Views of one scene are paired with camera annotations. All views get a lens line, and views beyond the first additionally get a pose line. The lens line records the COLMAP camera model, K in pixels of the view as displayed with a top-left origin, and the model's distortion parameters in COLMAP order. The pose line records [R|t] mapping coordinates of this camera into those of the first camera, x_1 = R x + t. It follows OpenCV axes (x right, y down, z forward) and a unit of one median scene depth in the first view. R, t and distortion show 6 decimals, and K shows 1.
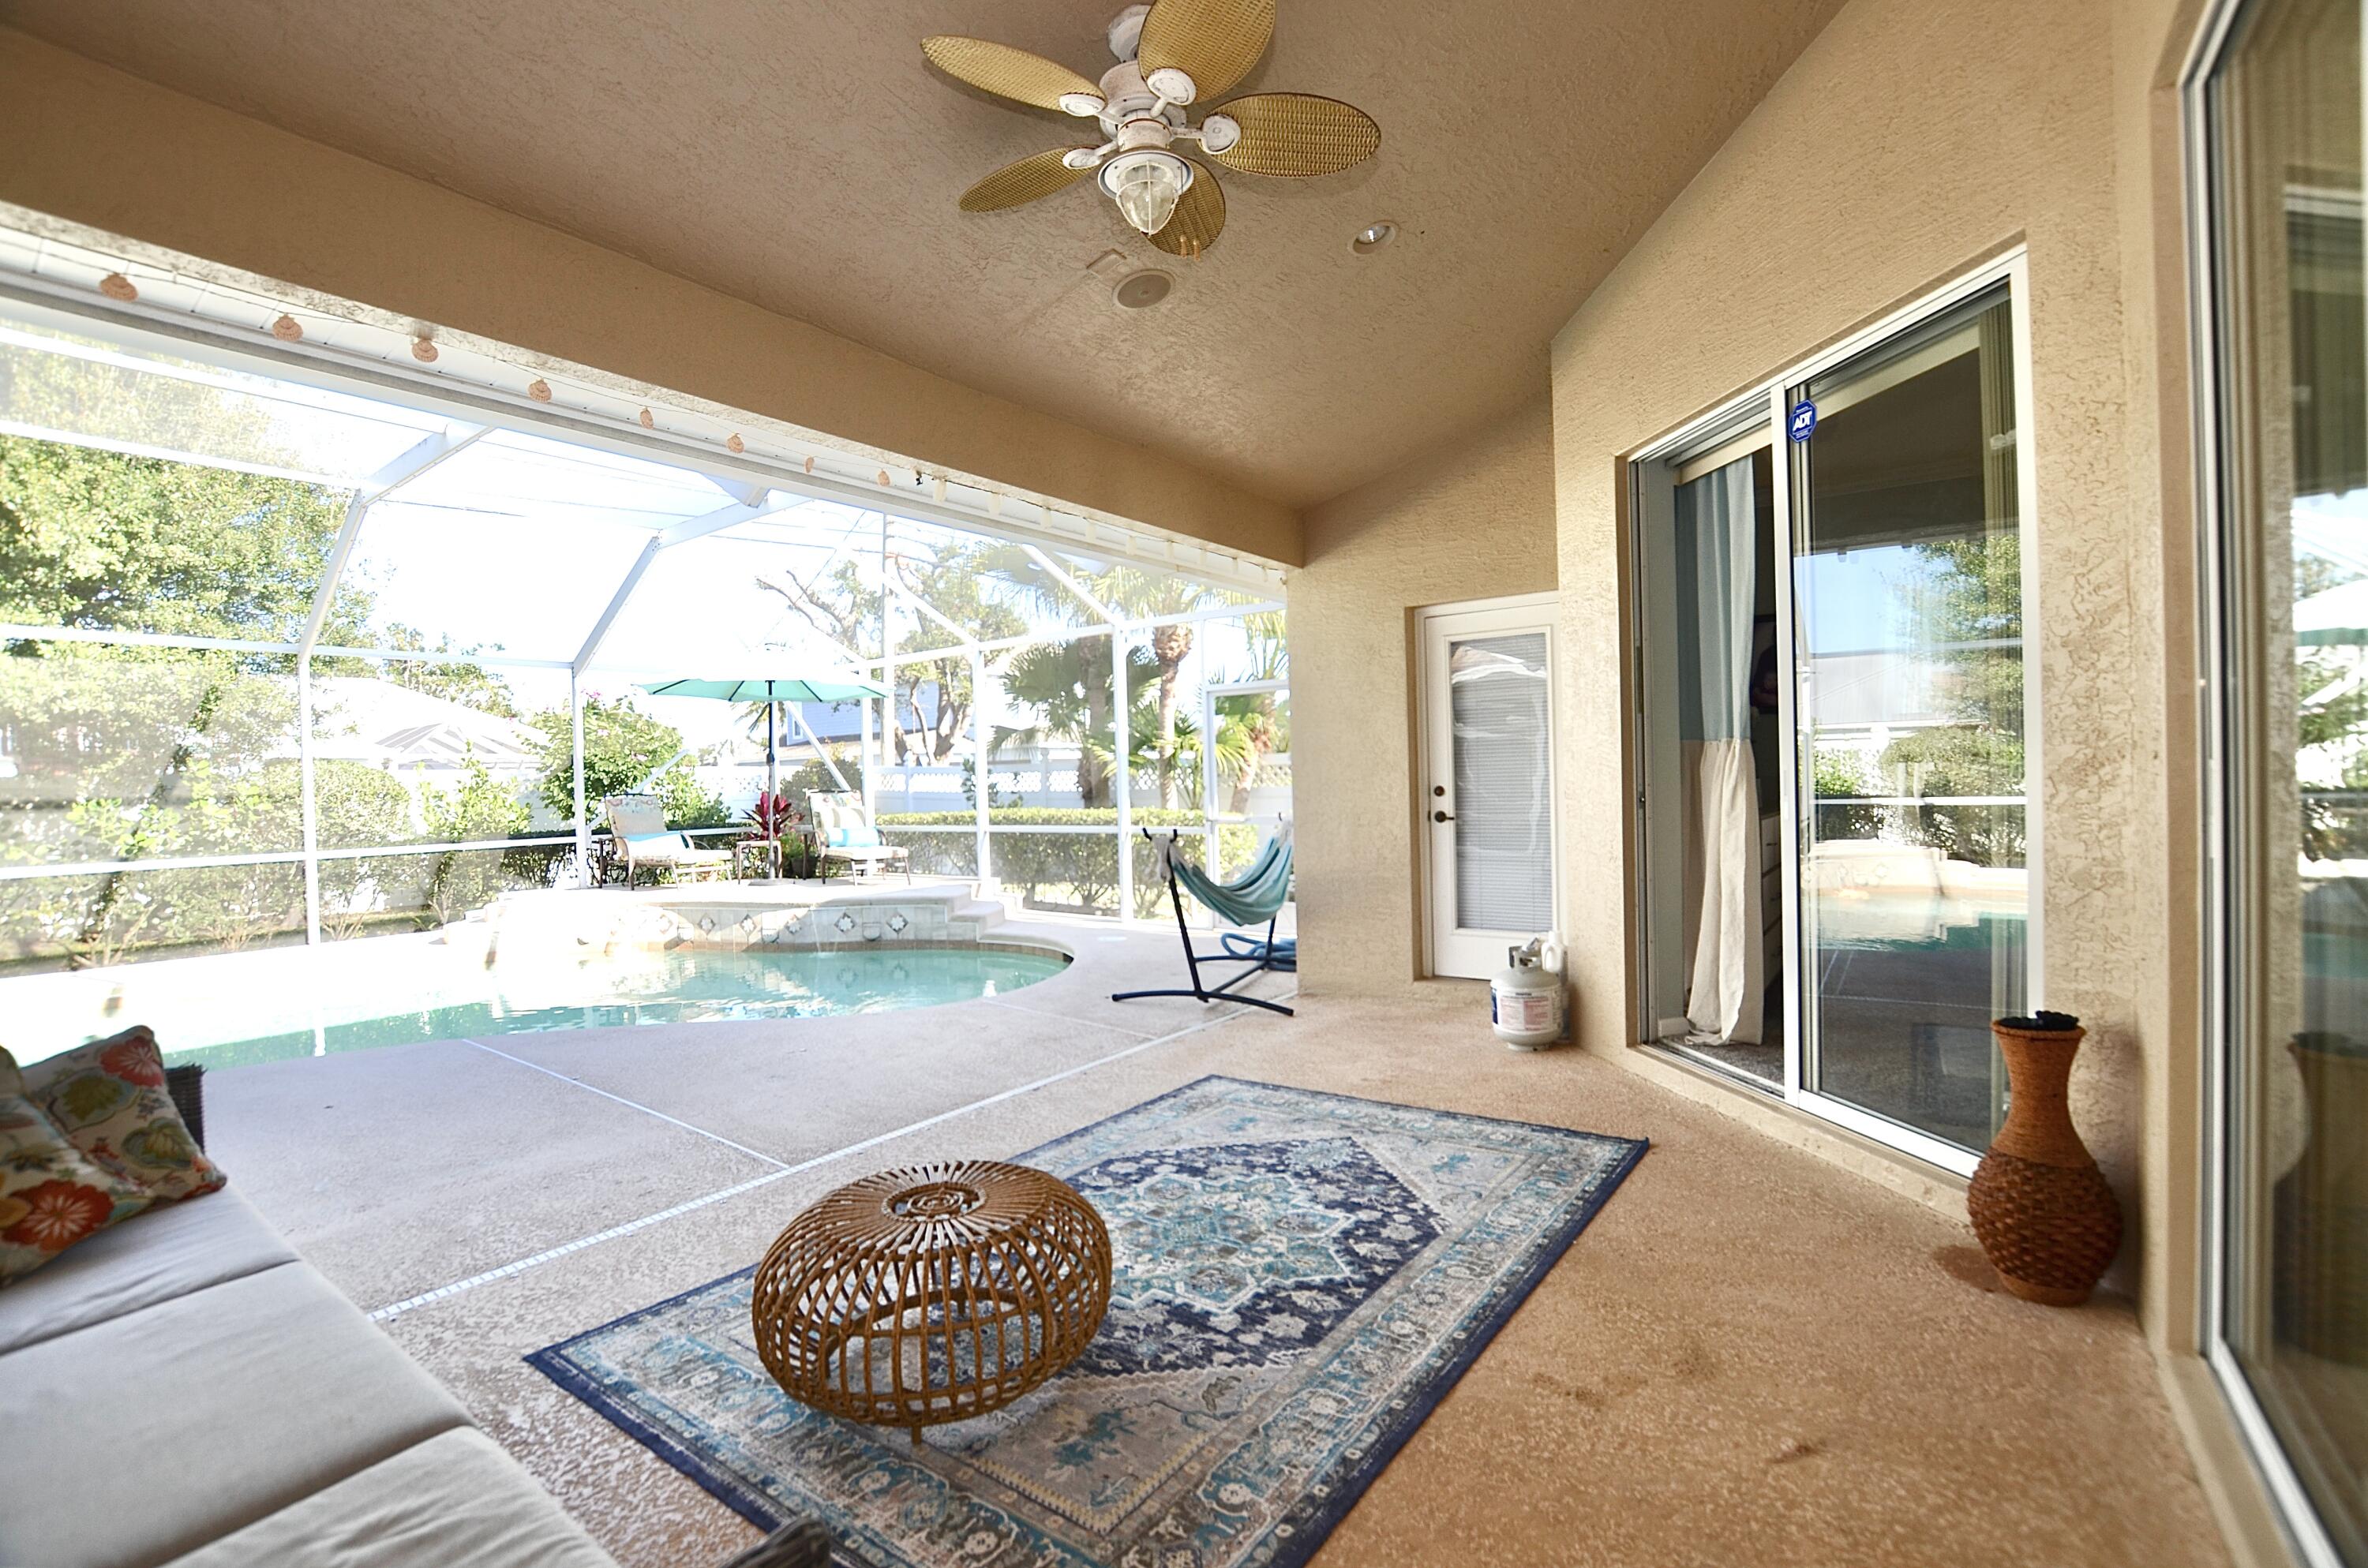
lens RADIAL K [[1039.1, 0, 1180.8], [0, 1039.1, 795.6], [0, 0, 1]] dist [-0.034590, 0.005130]
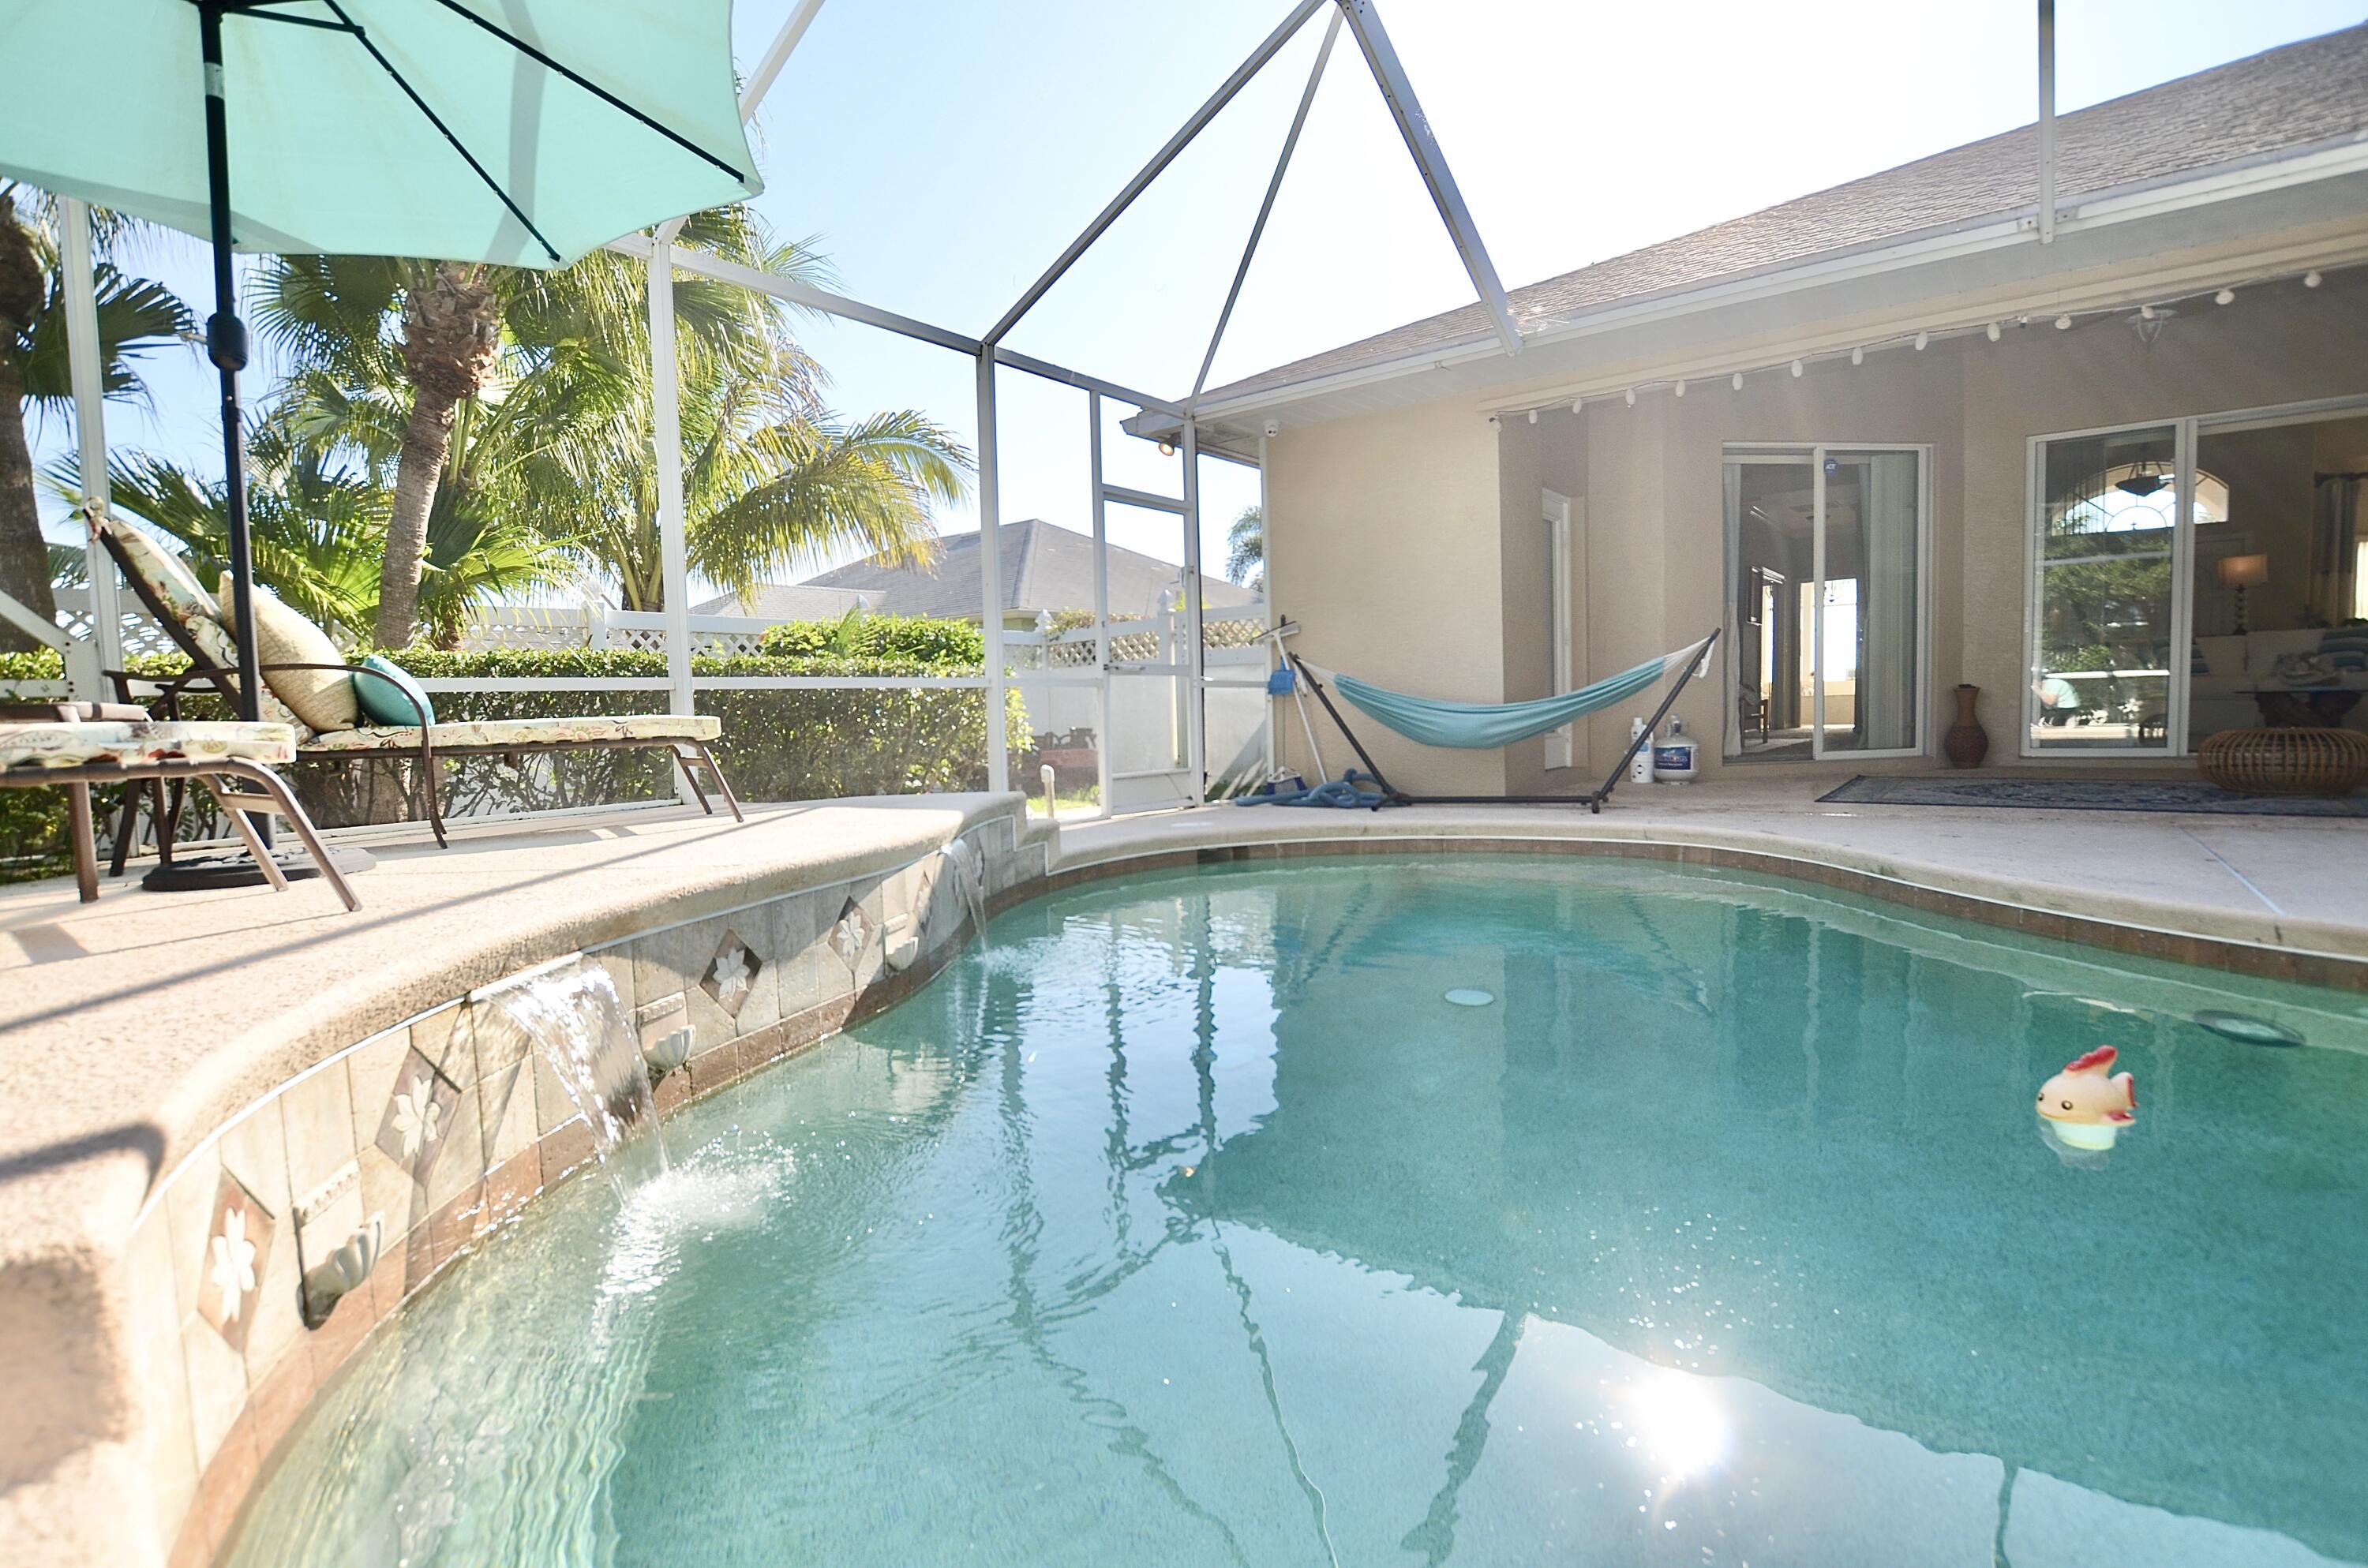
lens RADIAL K [[1119.3, 0, 1184.0], [0, 1119.3, 784.0], [0, 0, 1]] dist [-0.030578, -0.000117]
pose [[0.026239, -0.039476, 0.998876, -0.704975], [0.042988, 0.998340, 0.038325, 0.071688], [-0.998731, 0.041934, 0.027892, 0.859864]]
